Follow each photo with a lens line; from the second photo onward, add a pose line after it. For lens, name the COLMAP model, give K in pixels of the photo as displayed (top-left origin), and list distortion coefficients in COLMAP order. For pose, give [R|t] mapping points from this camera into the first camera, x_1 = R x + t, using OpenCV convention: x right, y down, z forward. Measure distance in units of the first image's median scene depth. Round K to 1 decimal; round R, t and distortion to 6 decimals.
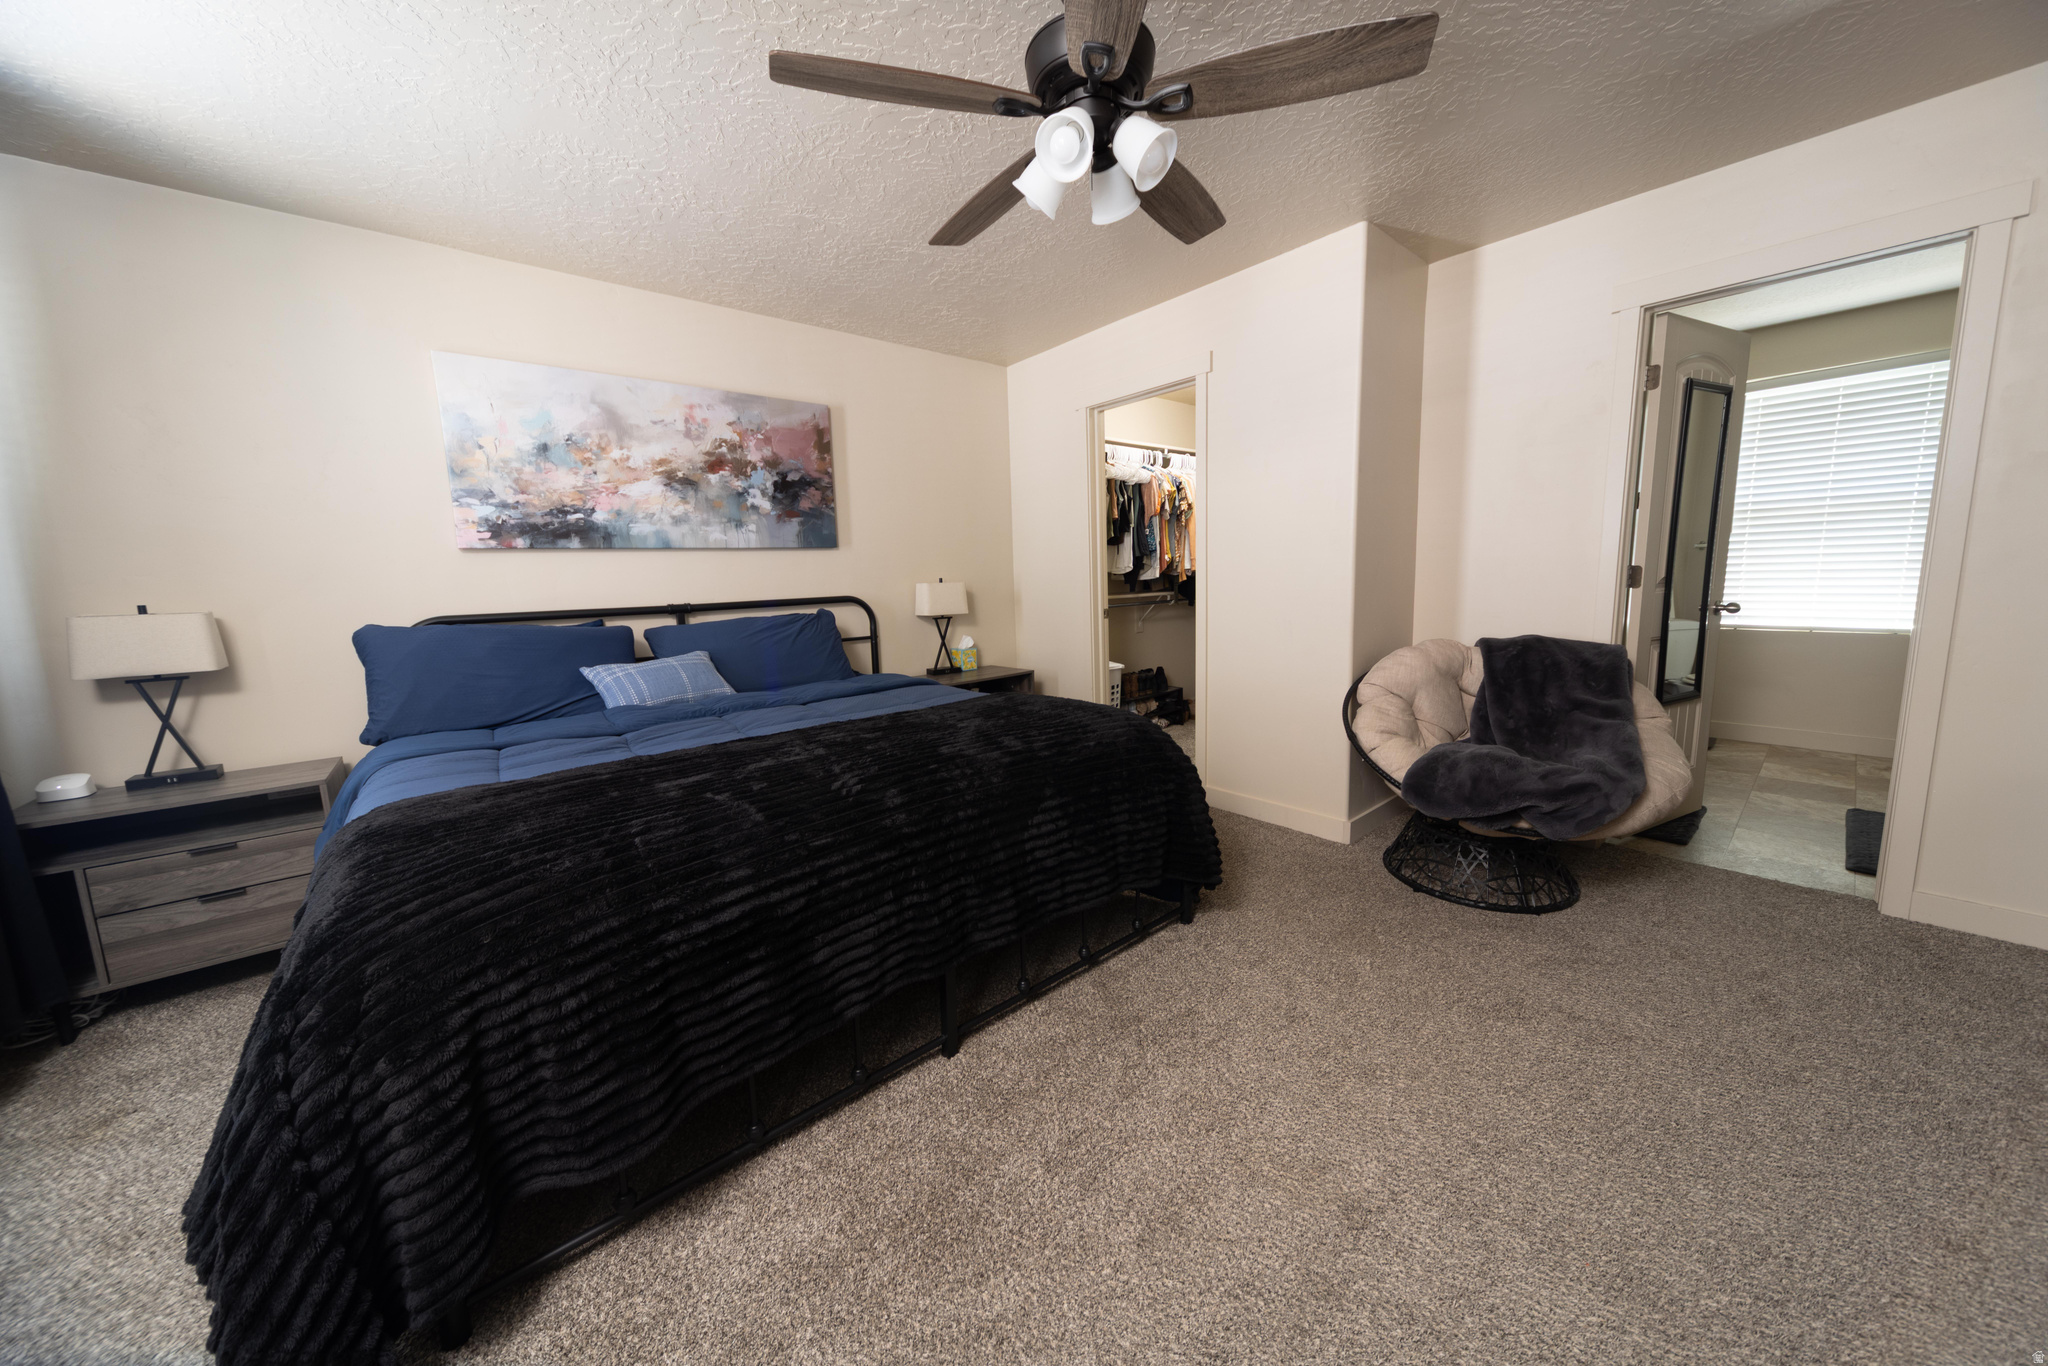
lens RADIAL K [[708.9, 0, 1023.2], [0, 708.9, 677.2], [0, 0, 1]] dist [0.002845, -0.000011]
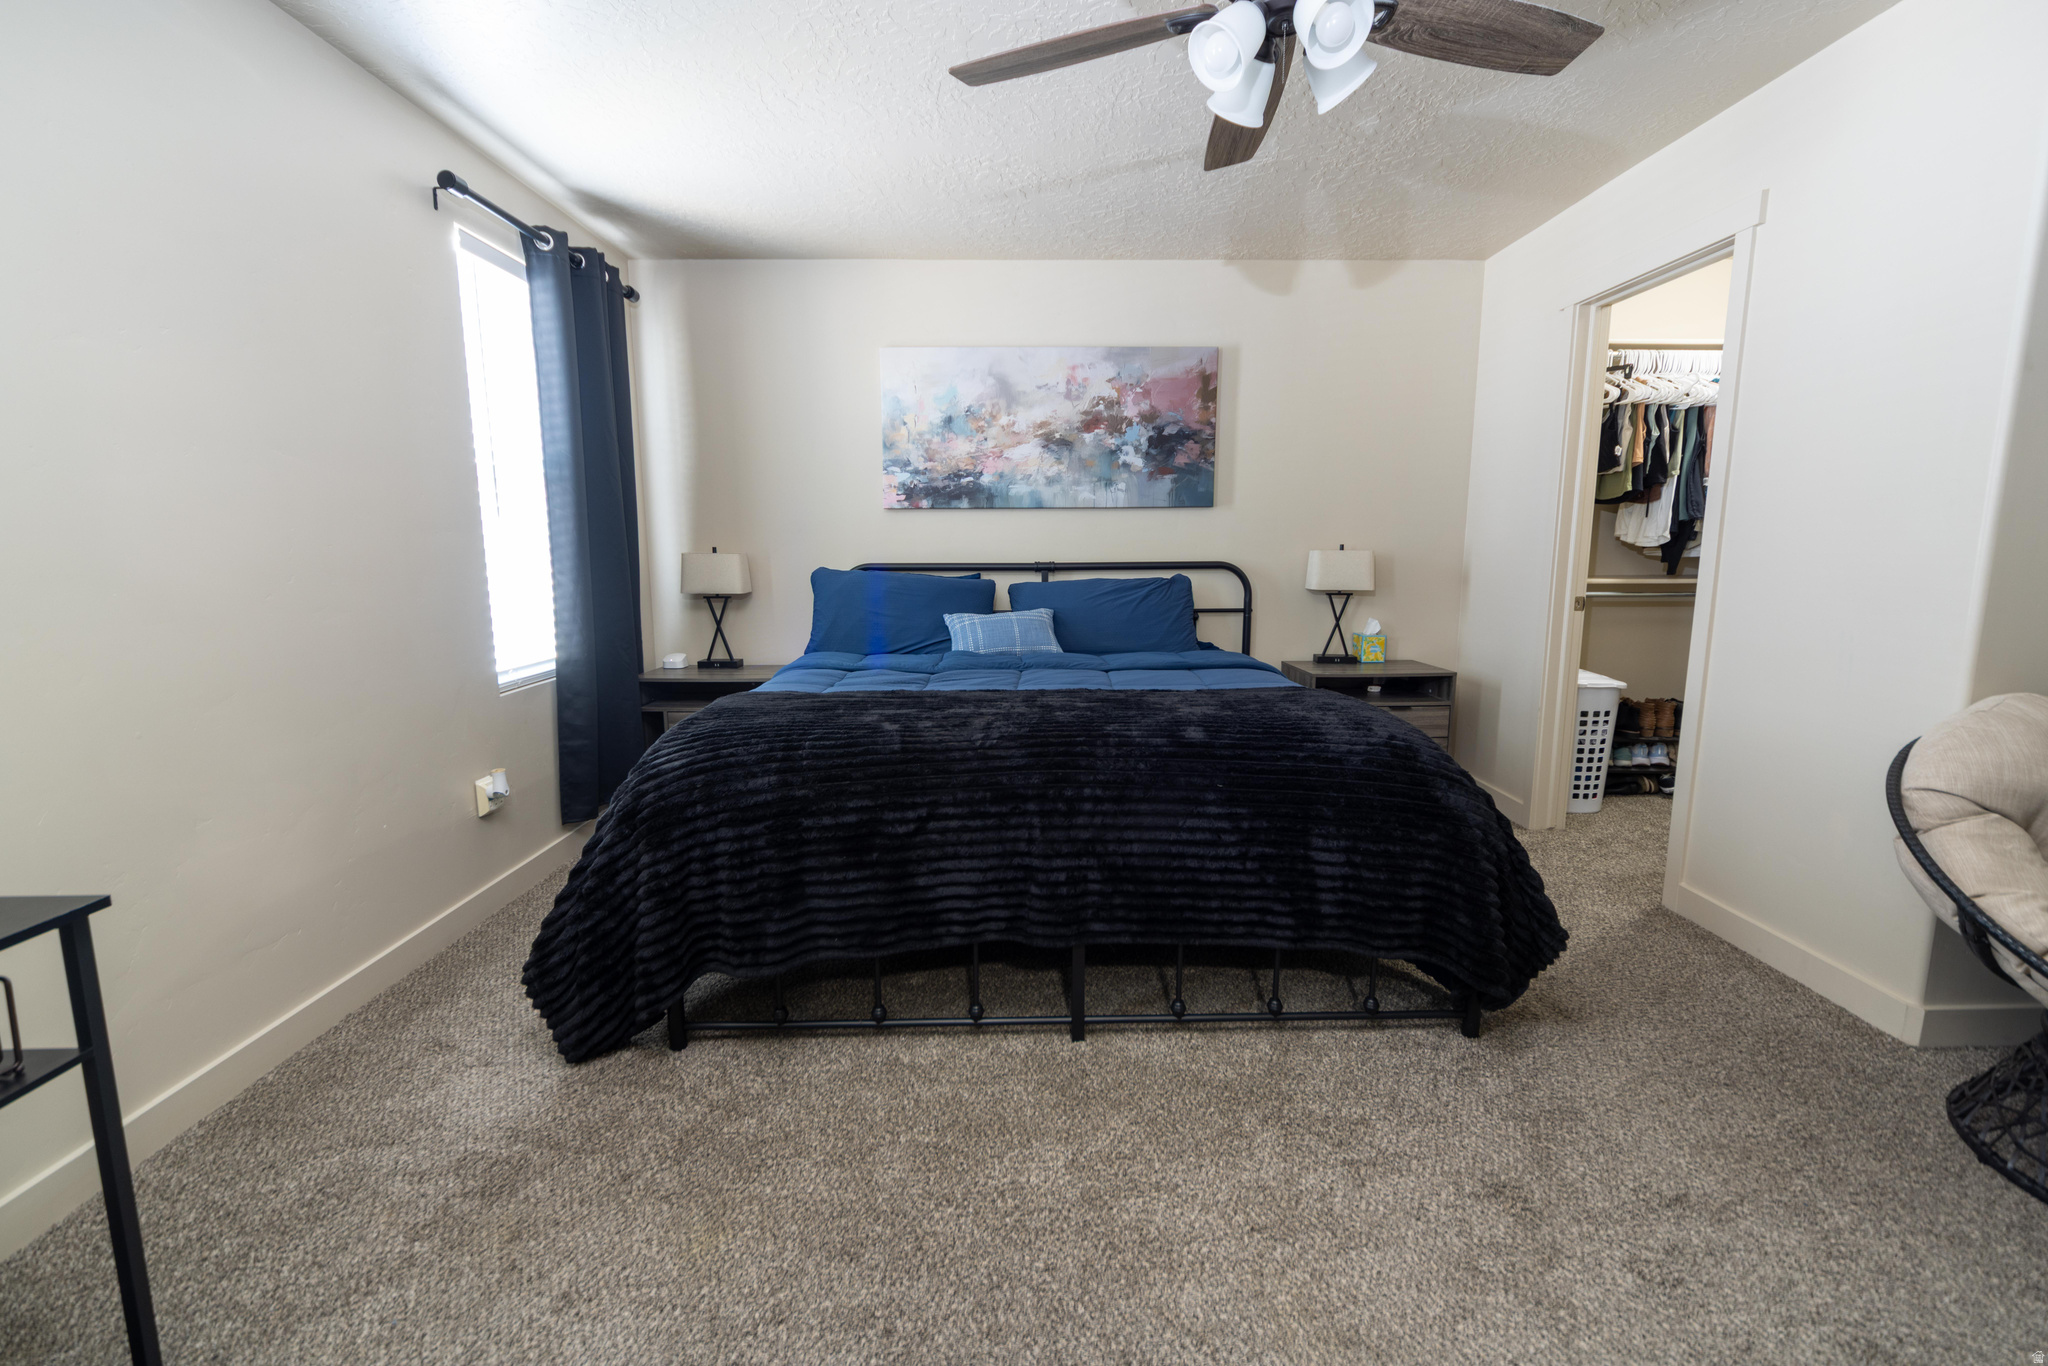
lens RADIAL K [[855.1, 0, 1022.1], [0, 855.1, 676.8], [0, 0, 1]] dist [-0.001949, -0.000277]
pose [[0.756748, 0.129712, -0.640709, 0.320422], [-0.114554, 0.991263, 0.065380, -0.015390], [0.643592, 0.023920, 0.764995, 0.030061]]
